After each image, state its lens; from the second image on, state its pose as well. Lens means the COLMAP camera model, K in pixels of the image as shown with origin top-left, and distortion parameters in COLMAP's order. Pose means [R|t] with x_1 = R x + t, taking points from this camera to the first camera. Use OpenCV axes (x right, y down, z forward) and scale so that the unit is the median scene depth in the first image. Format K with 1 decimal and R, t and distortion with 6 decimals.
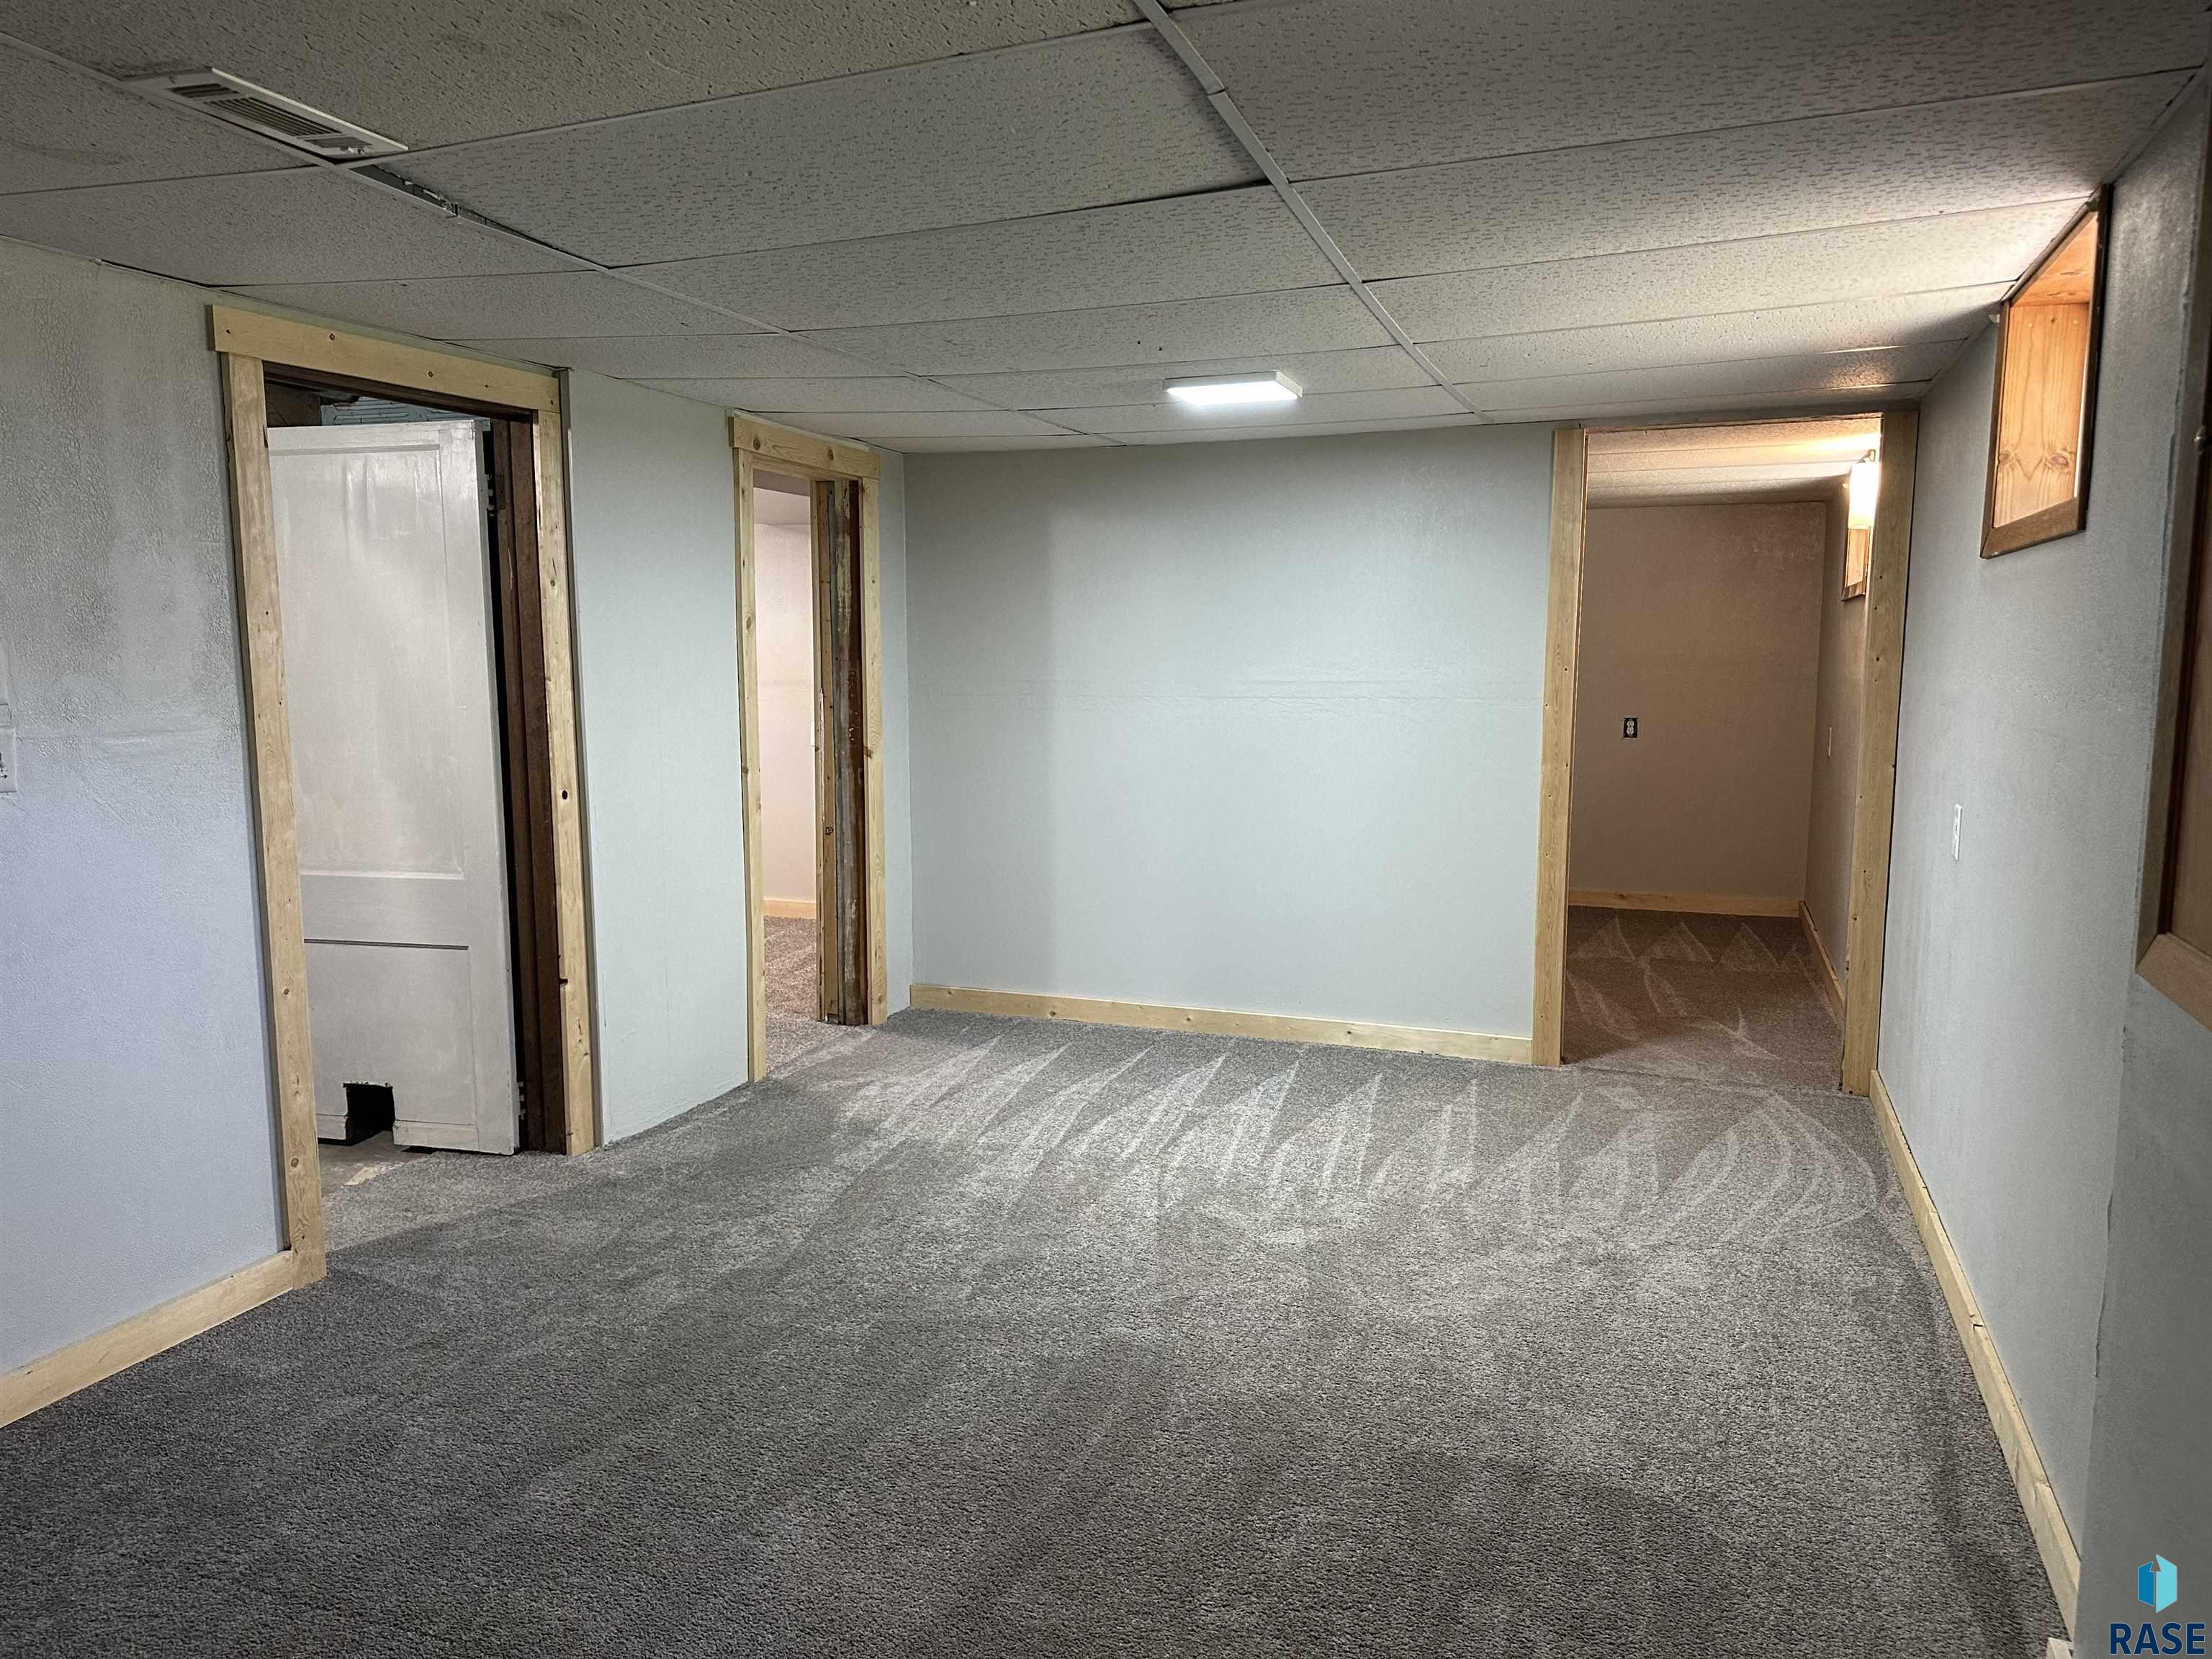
lens RADIAL K [[1543.0, 0, 1098.3], [0, 1543.0, 838.2], [0, 0, 1]] dist [0.141621, -0.230634]
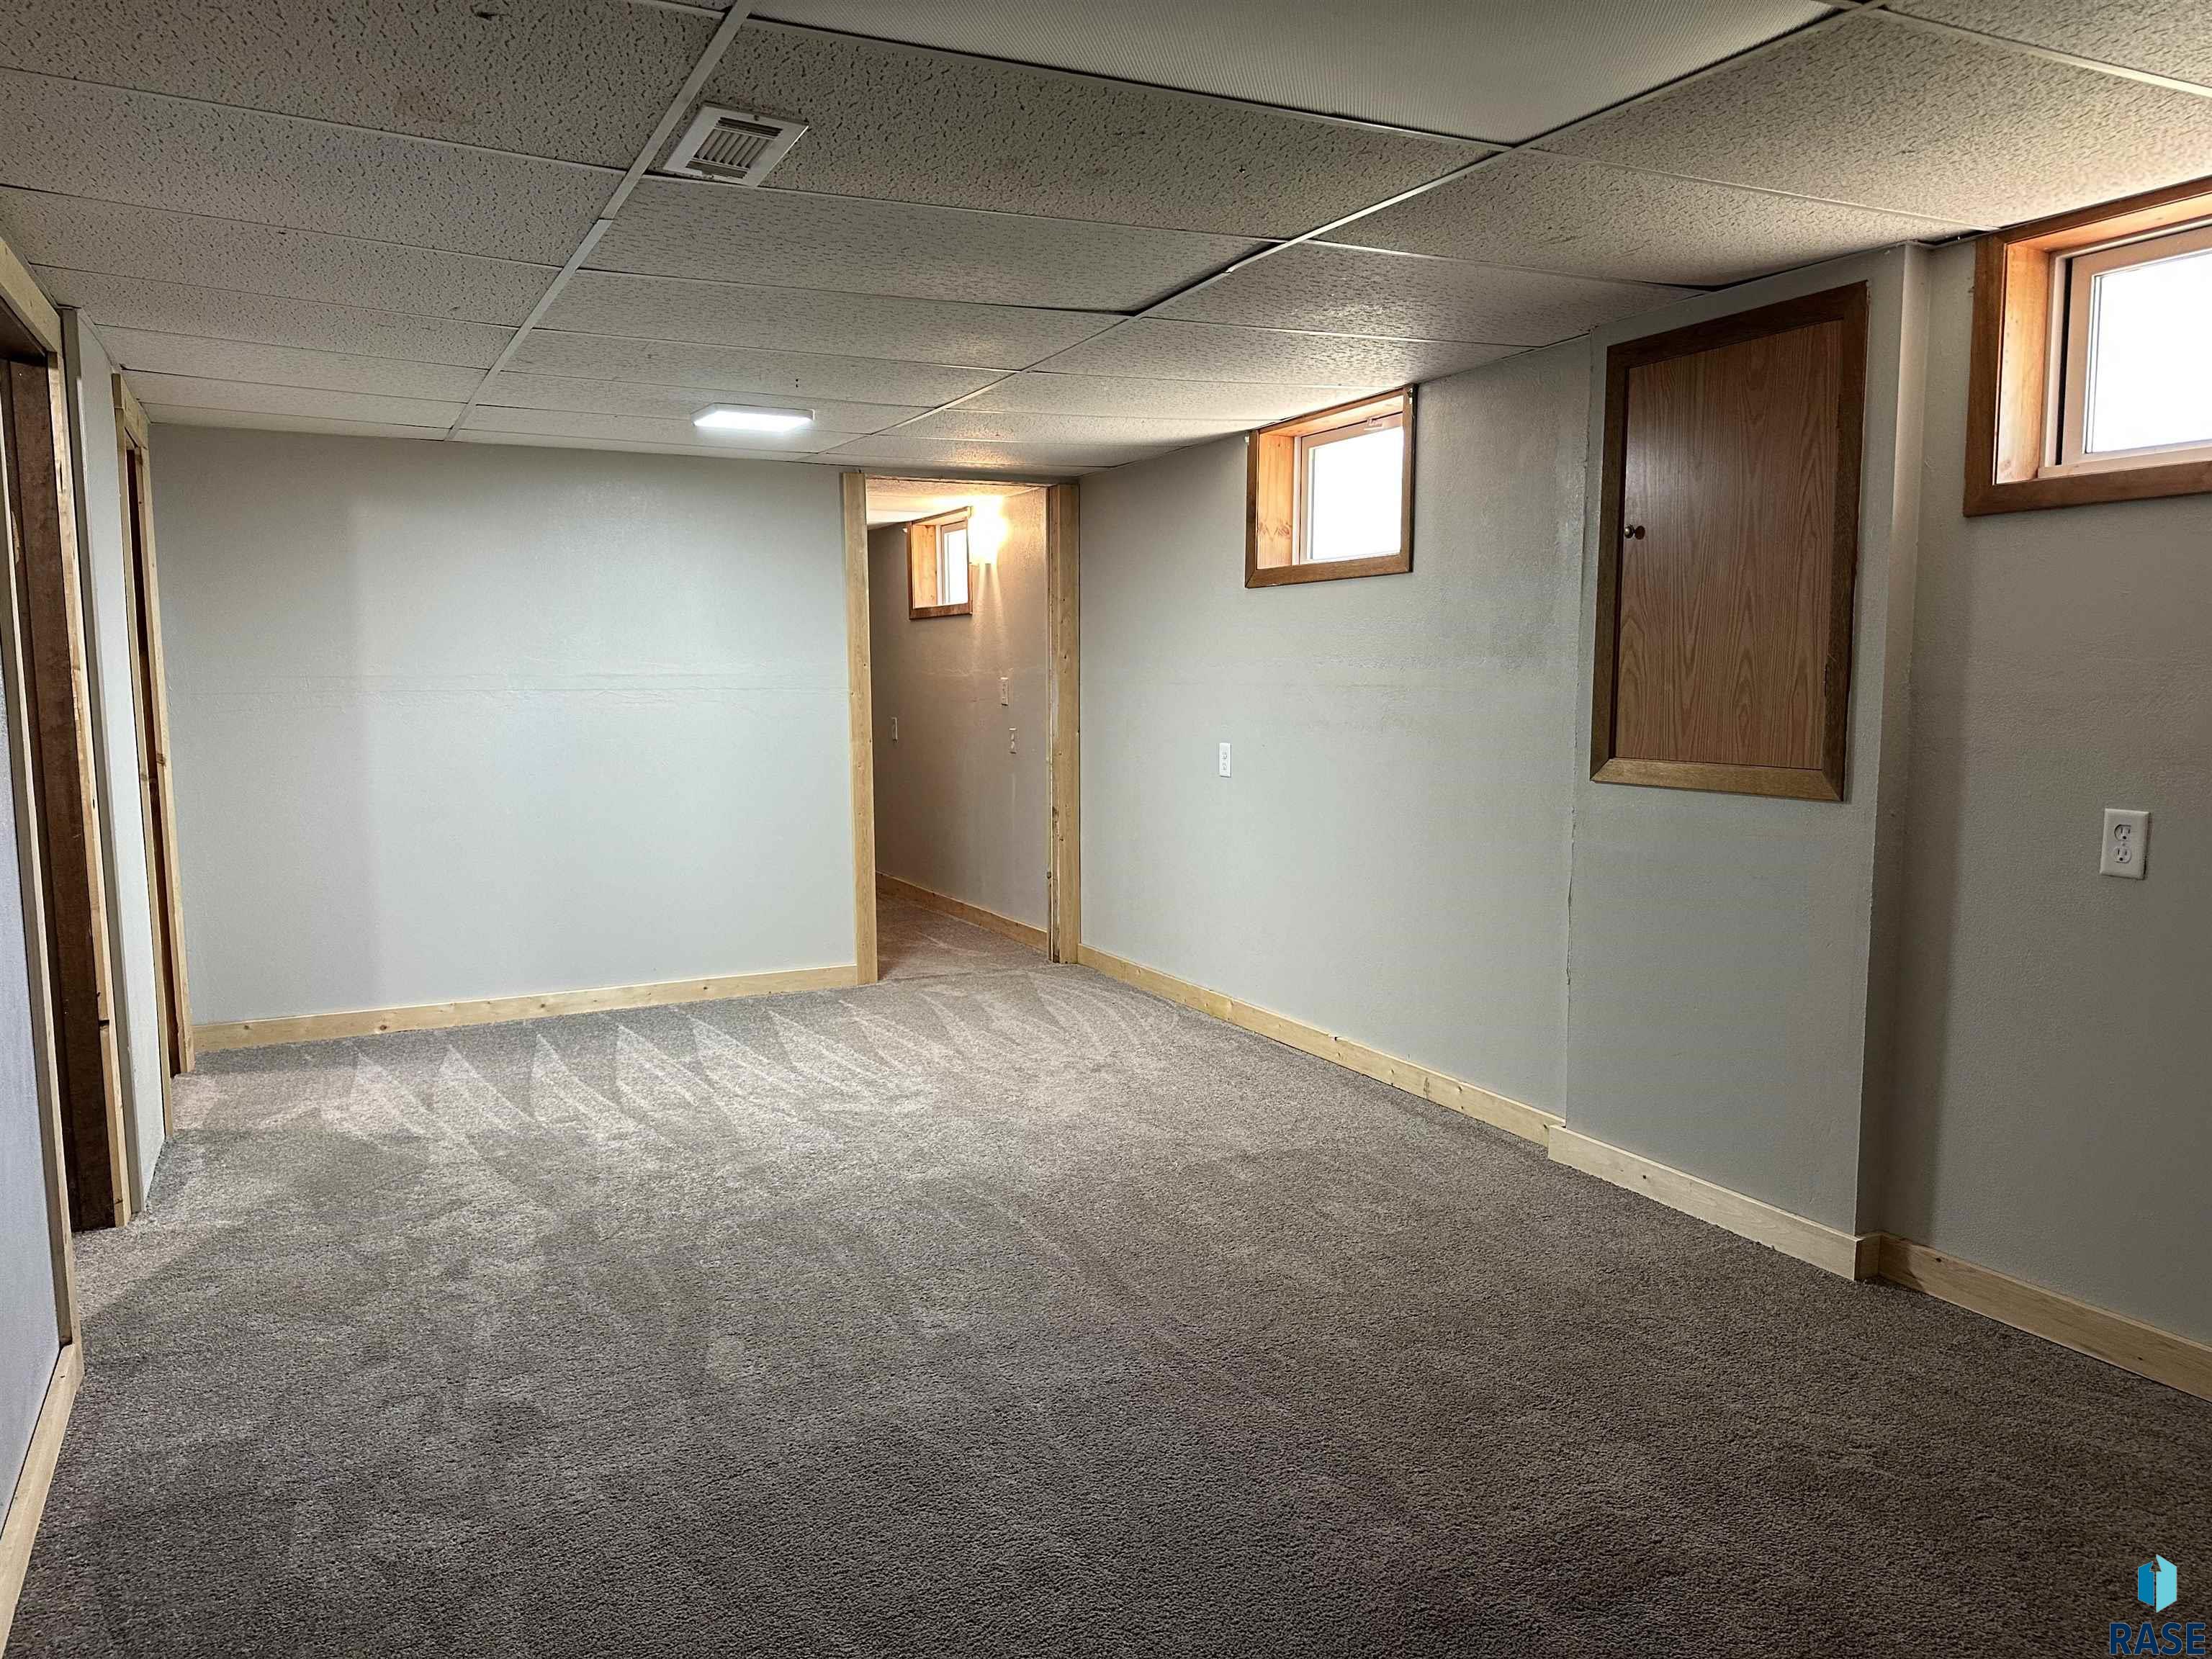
lens RADIAL K [[1543.0, 0, 1098.3], [0, 1543.0, 838.2], [0, 0, 1]] dist [0.141621, -0.230634]
pose [[0.679570, -0.081384, 0.729083, -0.593915], [0.094185, 0.995282, 0.023309, 0.023037], [-0.727540, 0.052829, 0.684029, 0.020570]]
